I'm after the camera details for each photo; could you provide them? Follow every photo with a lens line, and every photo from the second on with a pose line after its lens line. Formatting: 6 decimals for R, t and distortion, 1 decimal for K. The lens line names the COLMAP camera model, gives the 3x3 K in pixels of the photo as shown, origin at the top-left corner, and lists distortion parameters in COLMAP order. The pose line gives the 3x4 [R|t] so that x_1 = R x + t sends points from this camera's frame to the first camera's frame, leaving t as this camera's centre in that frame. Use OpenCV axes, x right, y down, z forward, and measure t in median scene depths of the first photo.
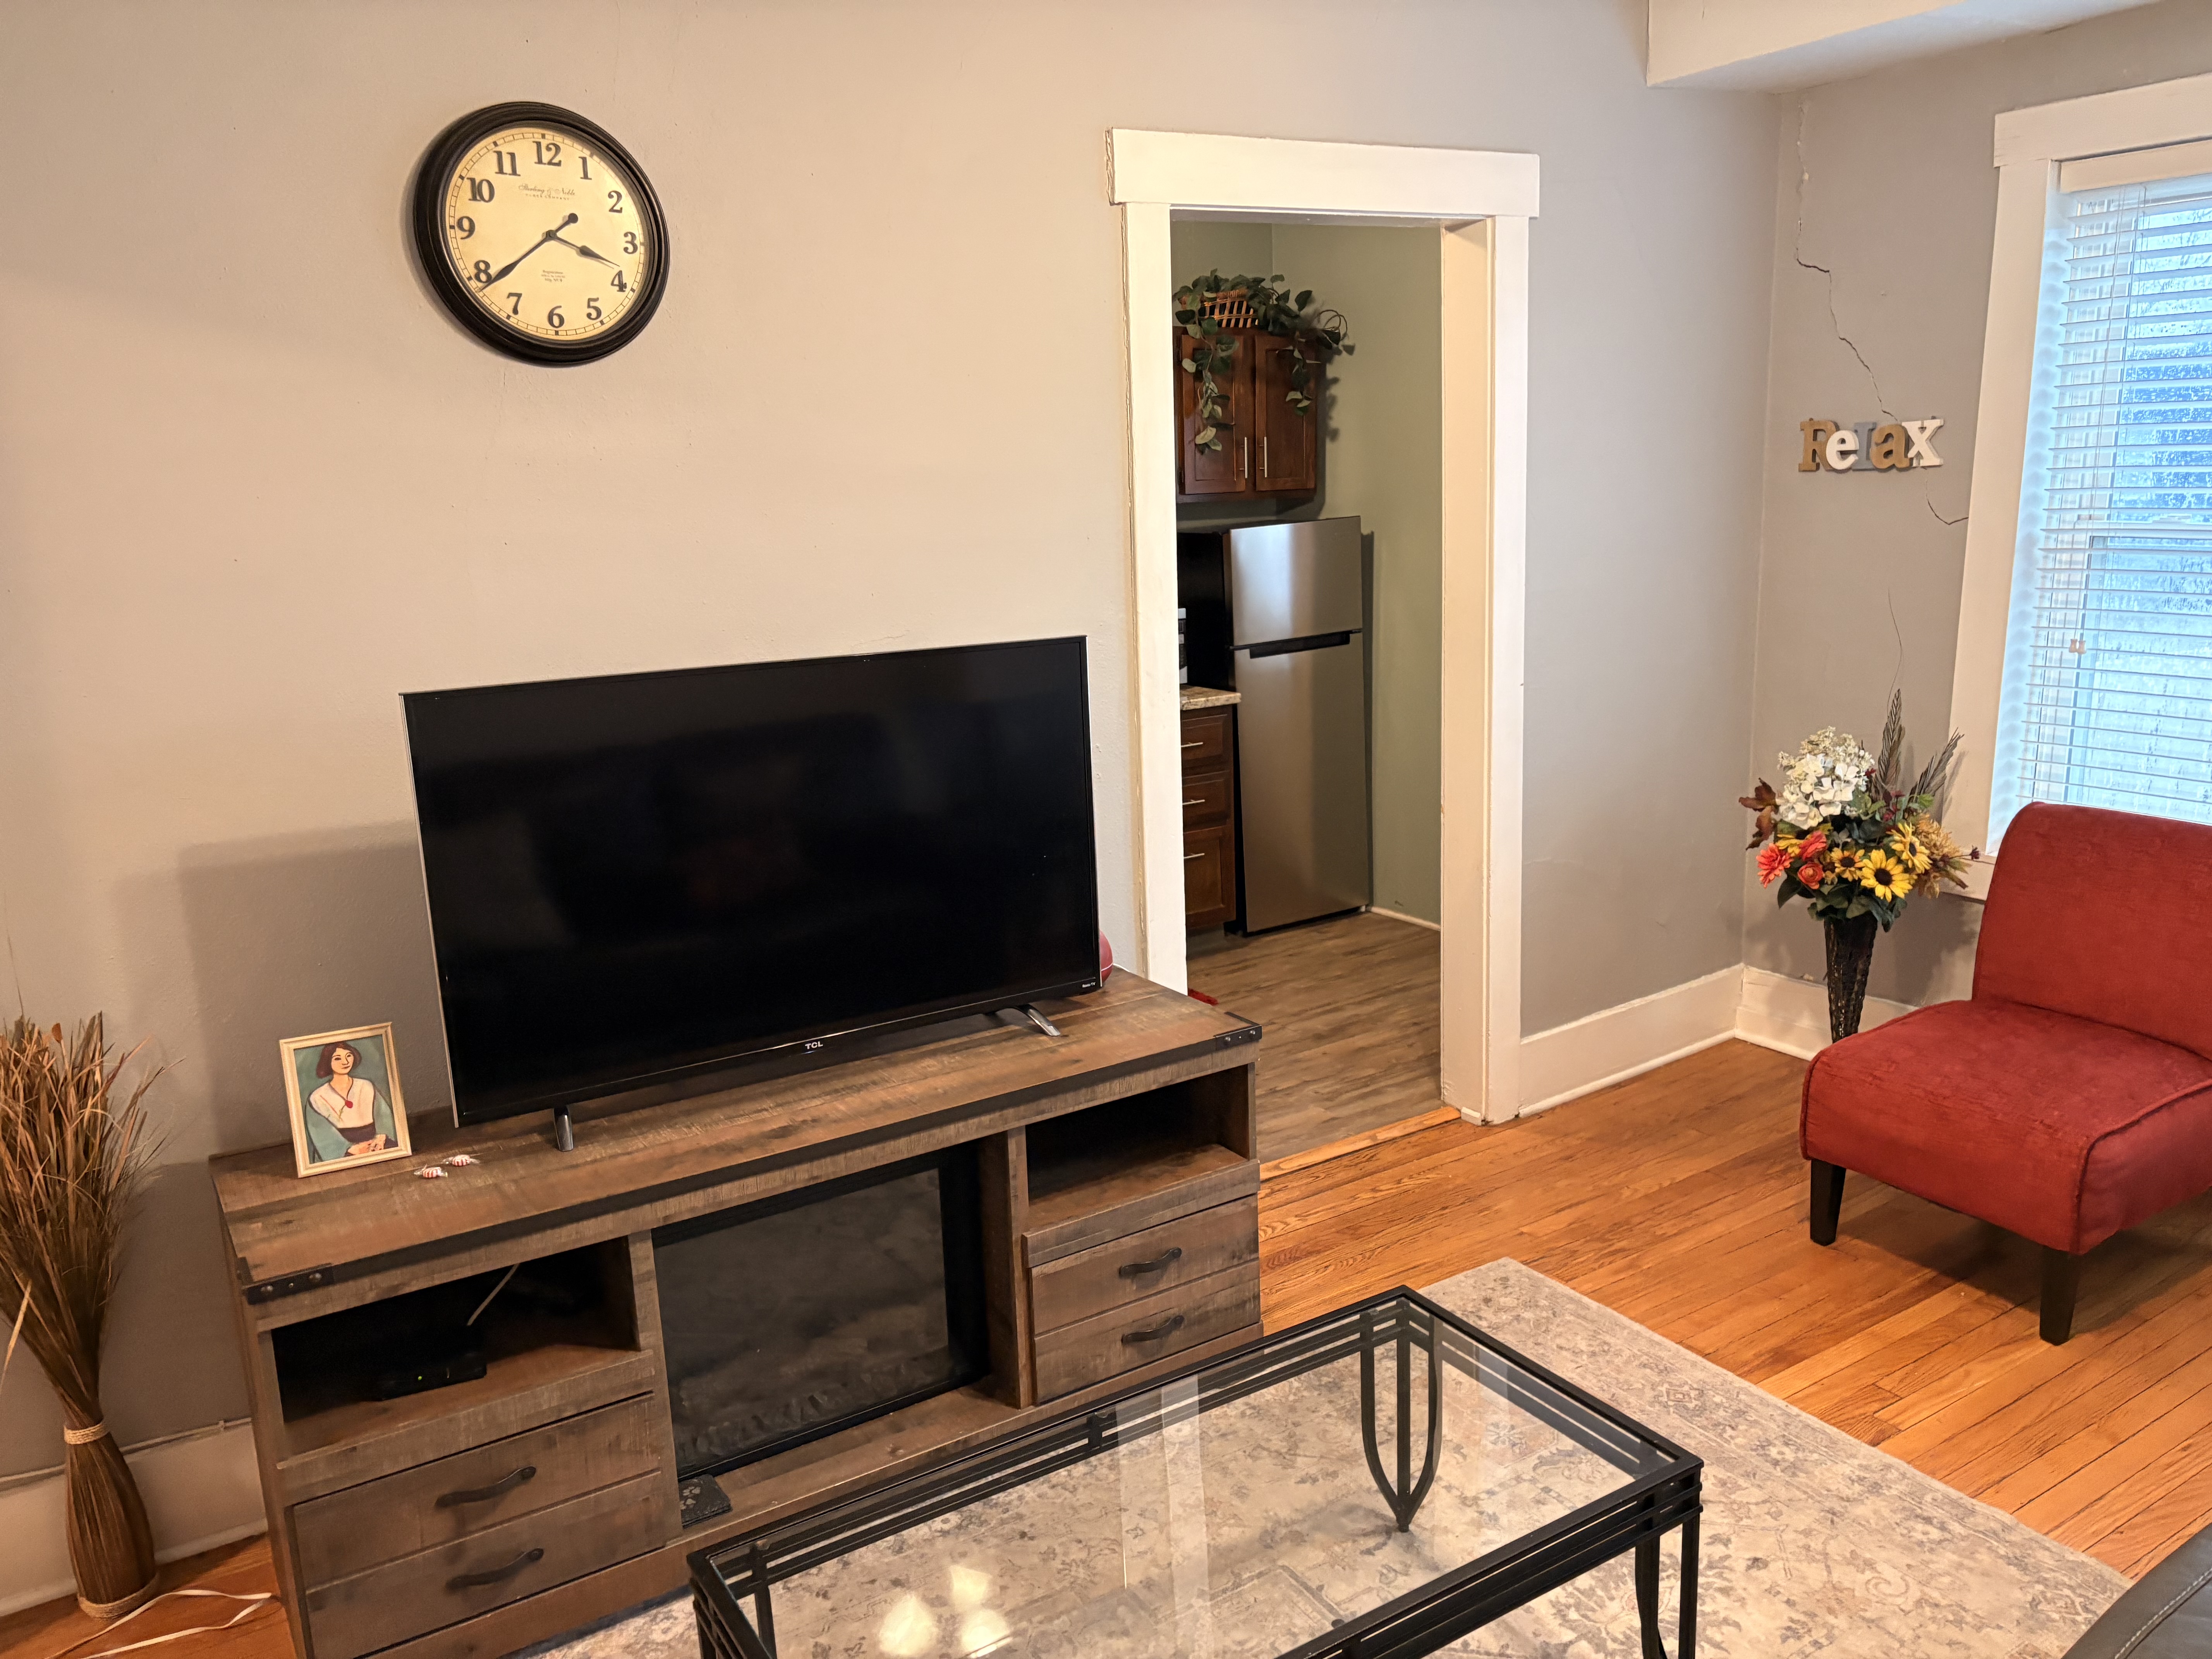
lens RADIAL K [[1665.6, 0, 1119.8], [0, 1665.6, 850.0], [0, 0, 1]] dist [0.058990, -0.067727]
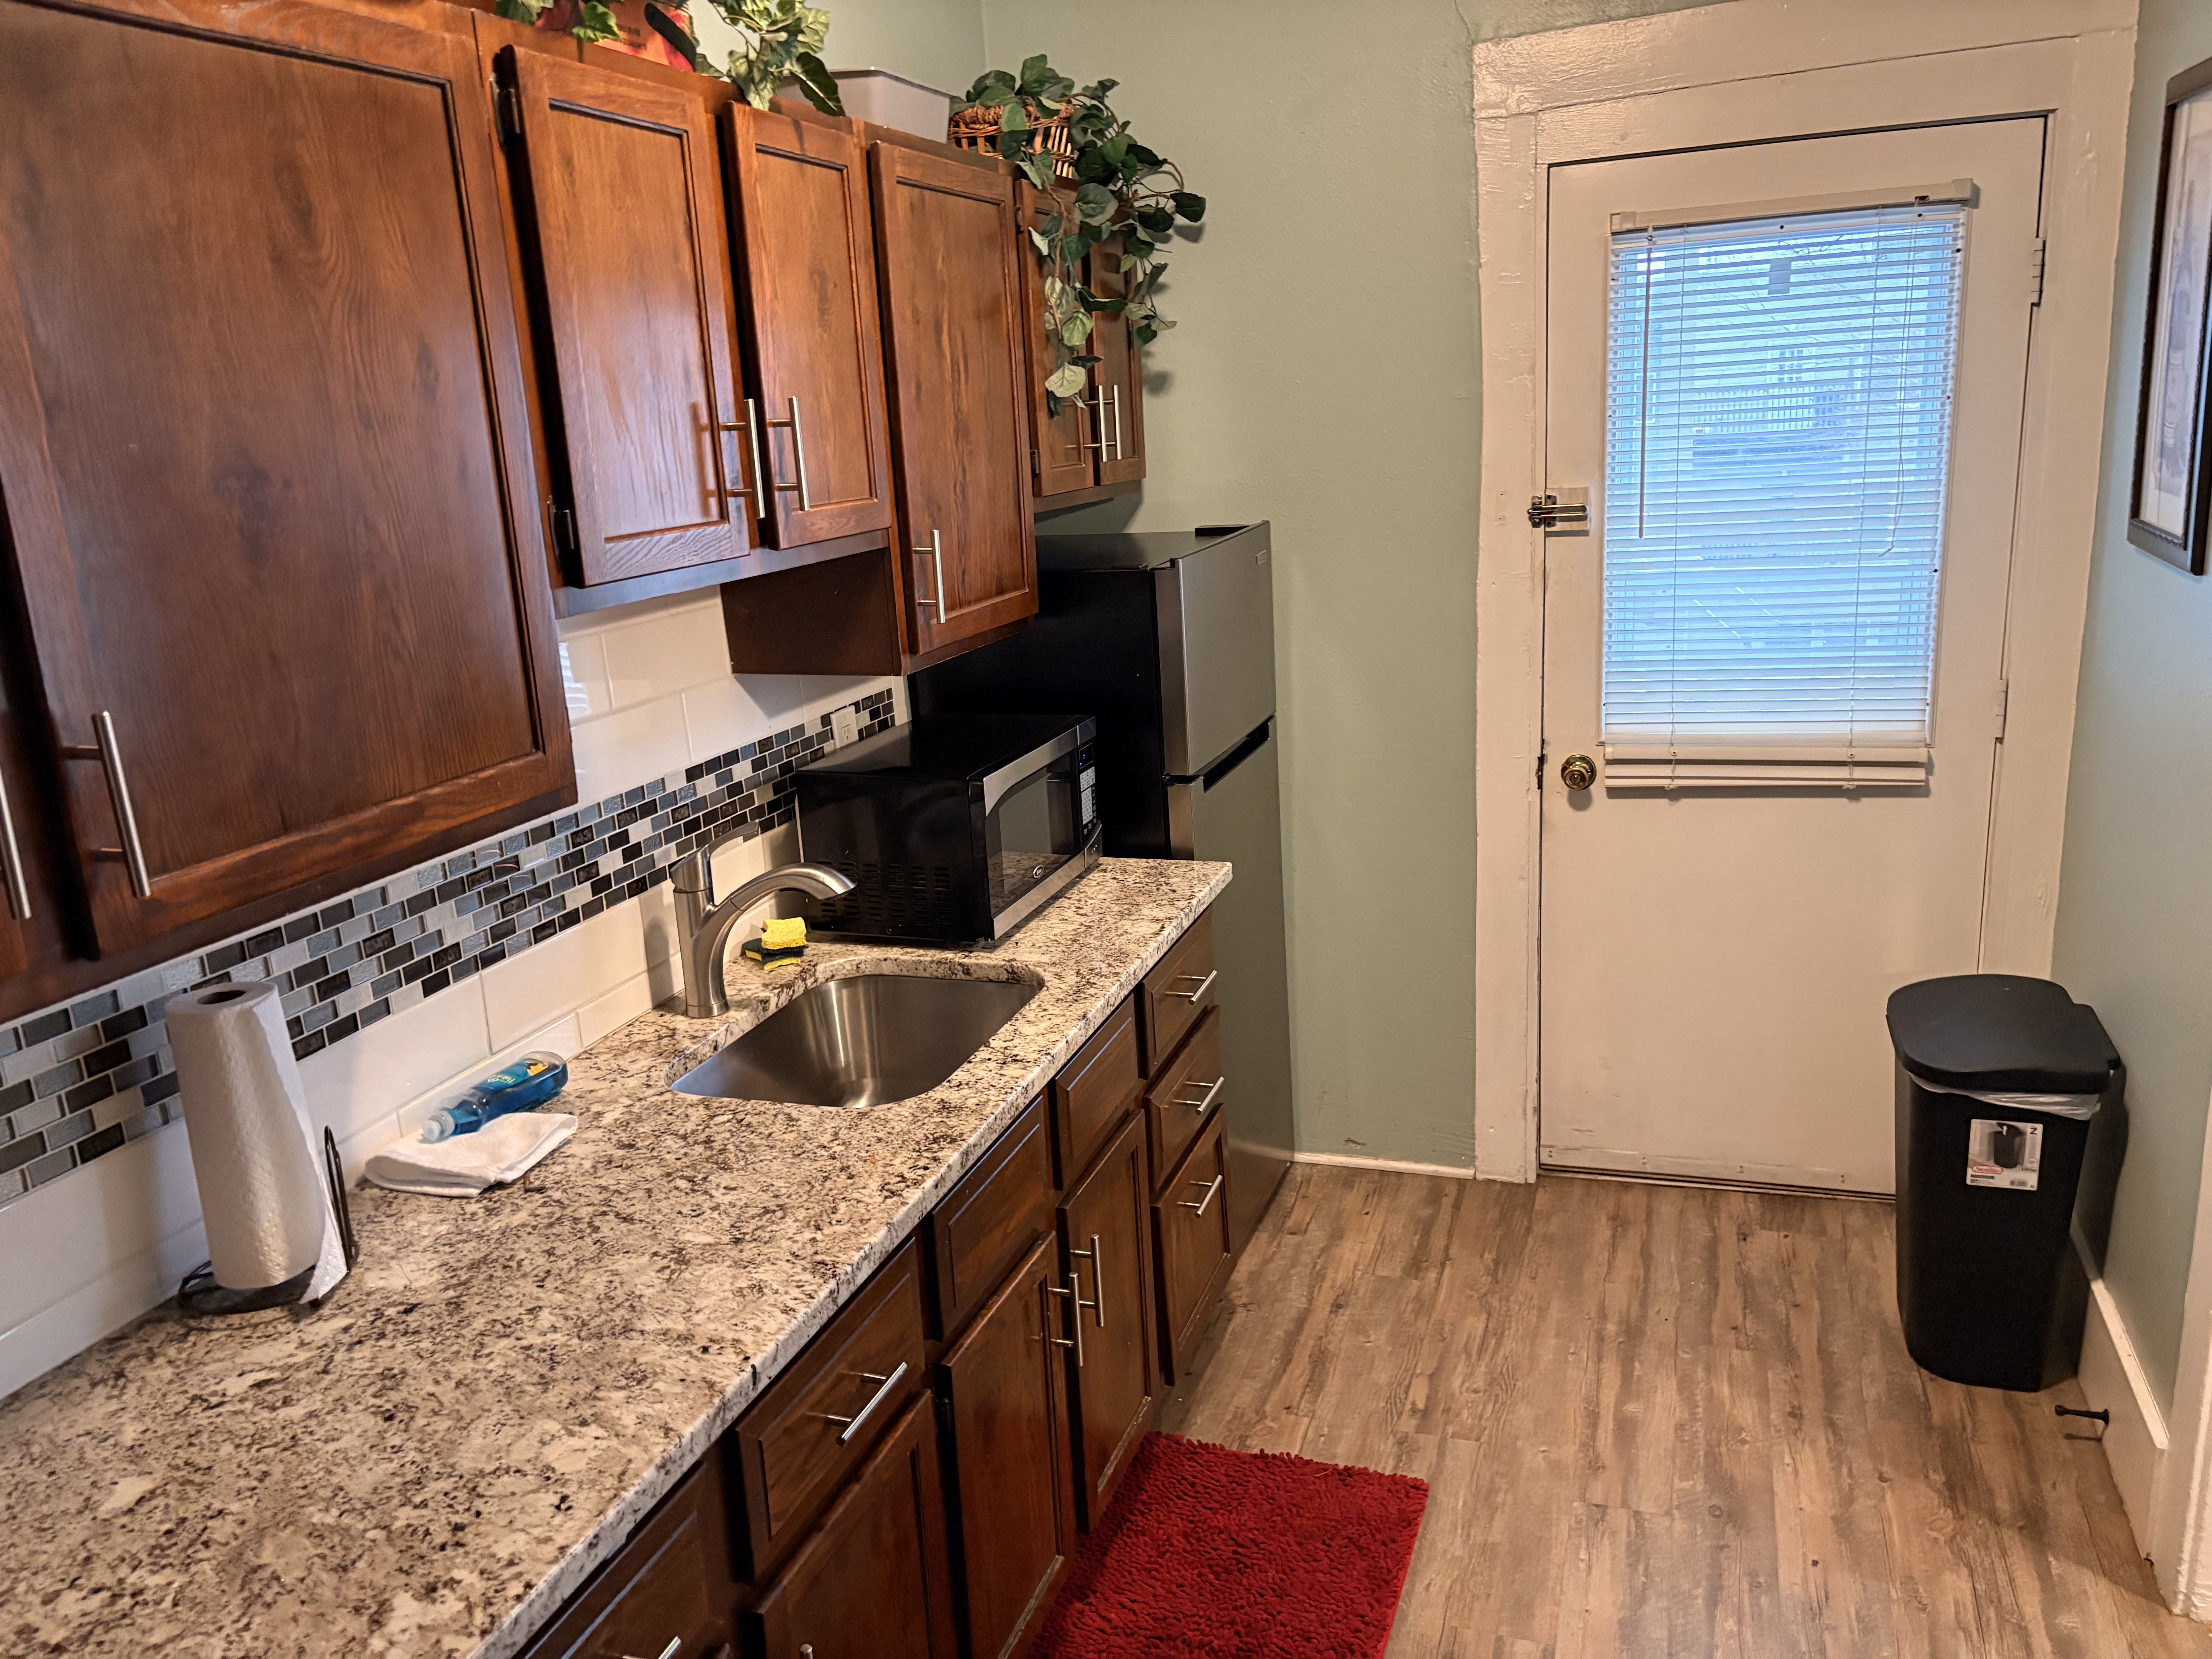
lens RADIAL K [[1665.6, 0, 1112.5], [0, 1665.6, 841.2], [0, 0, 1]] dist [0.058990, -0.067727]
pose [[0.786153, -0.168562, 0.594602, -0.492708], [0.166246, 0.984304, 0.059235, -0.252691], [-0.595253, 0.052283, 0.801836, 1.082073]]
